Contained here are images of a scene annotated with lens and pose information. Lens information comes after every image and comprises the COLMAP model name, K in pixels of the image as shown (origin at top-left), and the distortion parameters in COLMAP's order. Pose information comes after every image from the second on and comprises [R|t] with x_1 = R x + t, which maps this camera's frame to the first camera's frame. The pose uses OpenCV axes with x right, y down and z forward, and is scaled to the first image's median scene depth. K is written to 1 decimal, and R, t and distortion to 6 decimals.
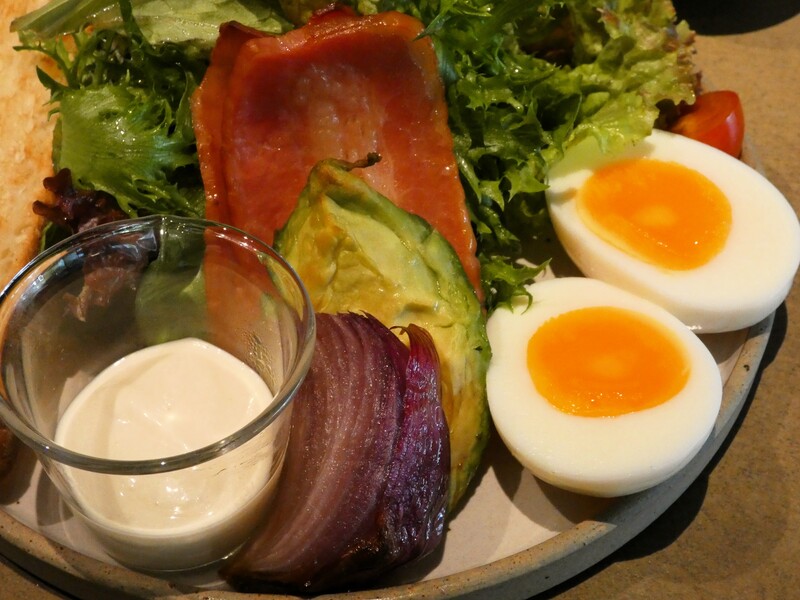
lens RADIAL K [[1533.0, 0, 400.0], [0, 1533.0, 300.0], [0, 0, 1]] dist [0.328809, -2.994085]
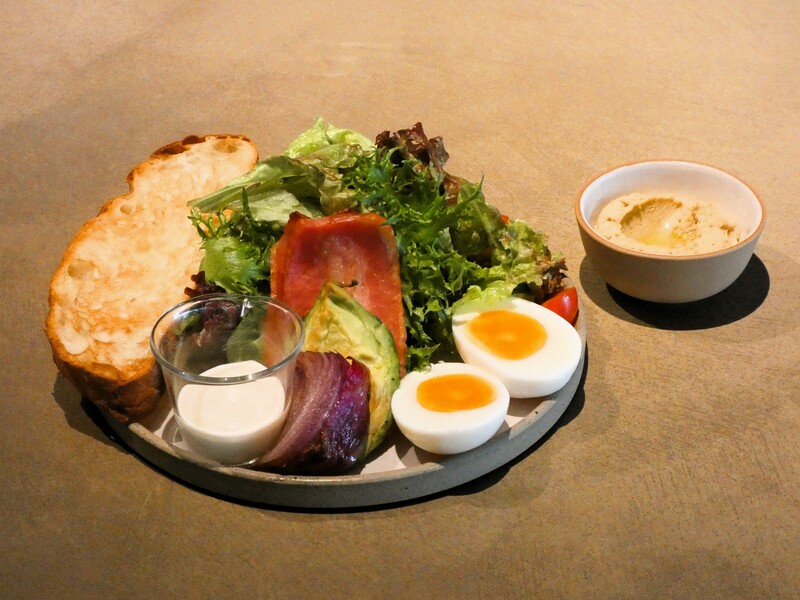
lens RADIAL K [[1533.0, 0, 400.0], [0, 1533.0, 300.0], [0, 0, 1]] dist [0.328809, -2.994085]
pose [[0.988121, 0.101561, -0.115333, 0.262697], [-0.123318, 0.971855, -0.200726, 0.309916], [0.091701, 0.212564, 0.972835, -0.889164]]
